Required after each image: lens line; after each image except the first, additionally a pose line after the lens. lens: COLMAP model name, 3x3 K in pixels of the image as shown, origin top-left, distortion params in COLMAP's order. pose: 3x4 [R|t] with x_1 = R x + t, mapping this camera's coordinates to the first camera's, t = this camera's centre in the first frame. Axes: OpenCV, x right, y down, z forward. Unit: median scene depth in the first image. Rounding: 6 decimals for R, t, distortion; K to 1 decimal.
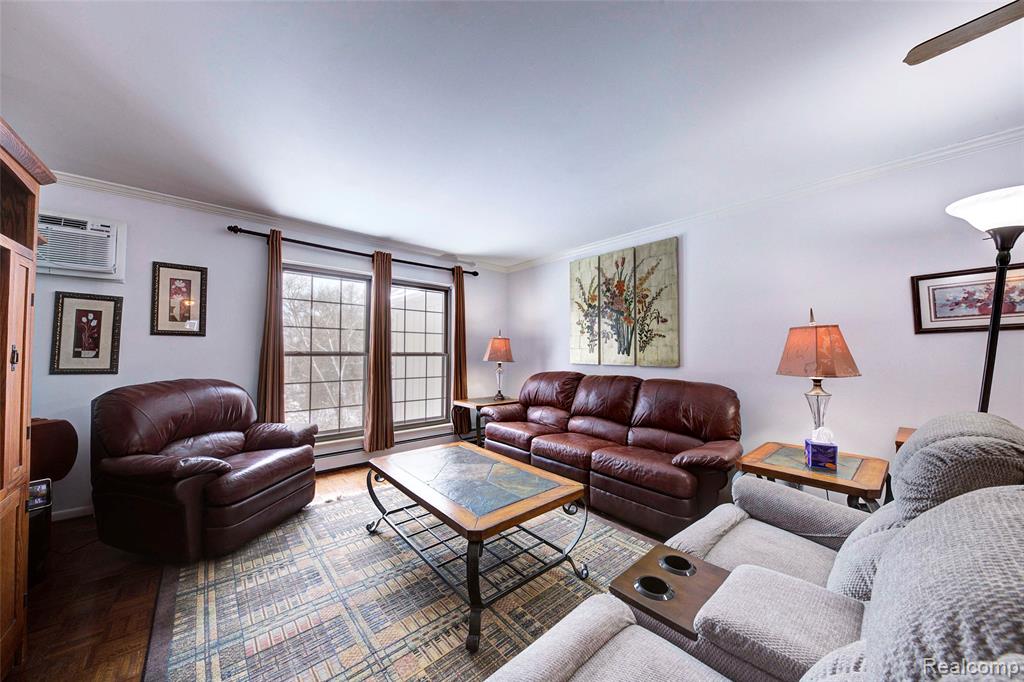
lens RADIAL K [[353.8, 0, 508.3], [0, 353.8, 341.1], [0, 0, 1]] dist [-0.000250, -0.003199]
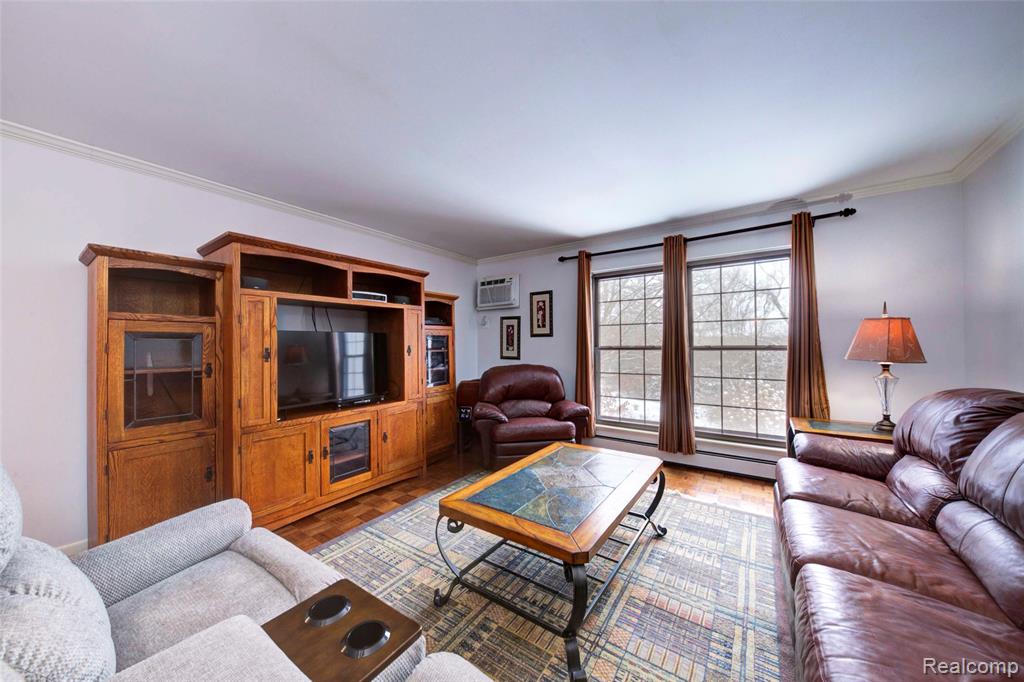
lens RADIAL K [[353.8, 0, 510.7], [0, 353.8, 337.9], [0, 0, 1]] dist [-0.000250, -0.003199]
pose [[0.232654, -0.030221, -0.972090, 0.503159], [0.038315, 0.999026, -0.021889, 0.016216], [0.971805, -0.032153, 0.233585, 0.445920]]
